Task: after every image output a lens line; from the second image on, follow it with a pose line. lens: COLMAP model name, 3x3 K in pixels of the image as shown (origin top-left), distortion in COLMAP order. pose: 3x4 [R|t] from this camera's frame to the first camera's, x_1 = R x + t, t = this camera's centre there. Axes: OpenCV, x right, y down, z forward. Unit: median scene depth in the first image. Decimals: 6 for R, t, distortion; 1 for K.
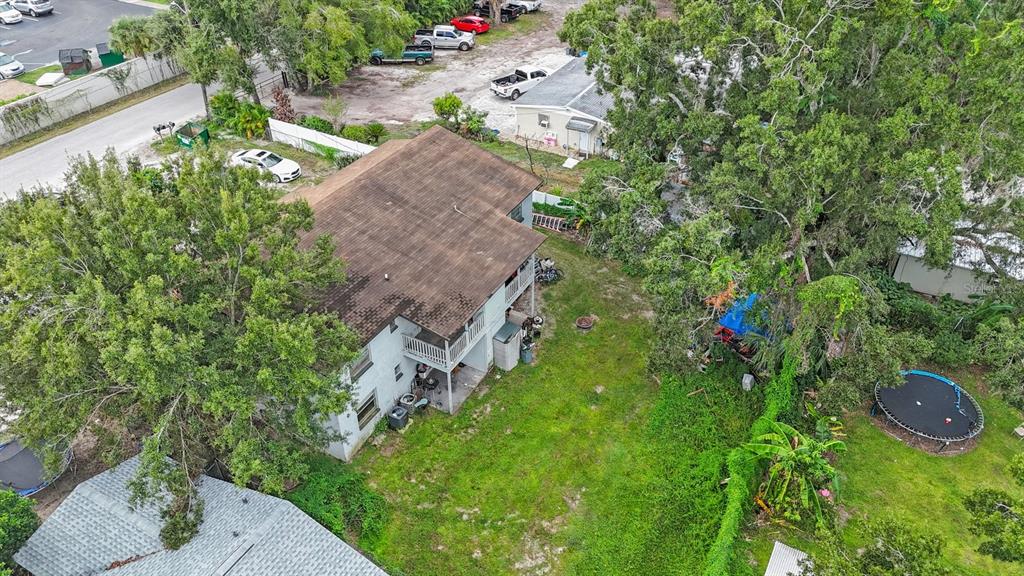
lens RADIAL K [[744.7, 0, 513.3], [0, 744.7, 286.9], [0, 0, 1]] dist [0.013253, -0.010428]
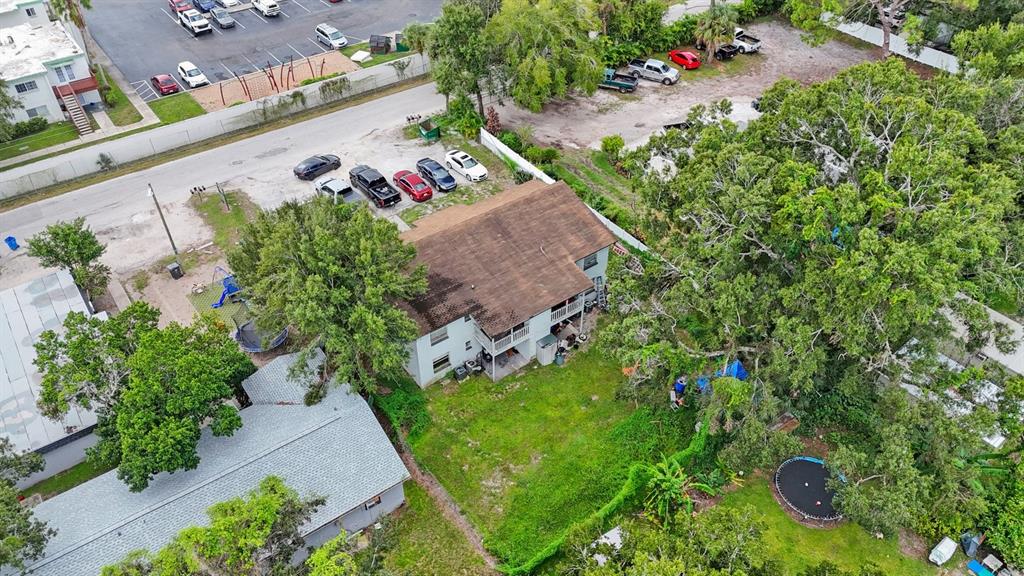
lens RADIAL K [[744.7, 0, 511.1], [0, 744.7, 288.7], [0, 0, 1]] dist [0.013253, -0.010428]
pose [[0.904893, 0.276910, -0.323248, 0.237541], [-0.246273, 0.960032, 0.133000, -0.137273], [0.347157, -0.040744, 0.936921, -0.258107]]
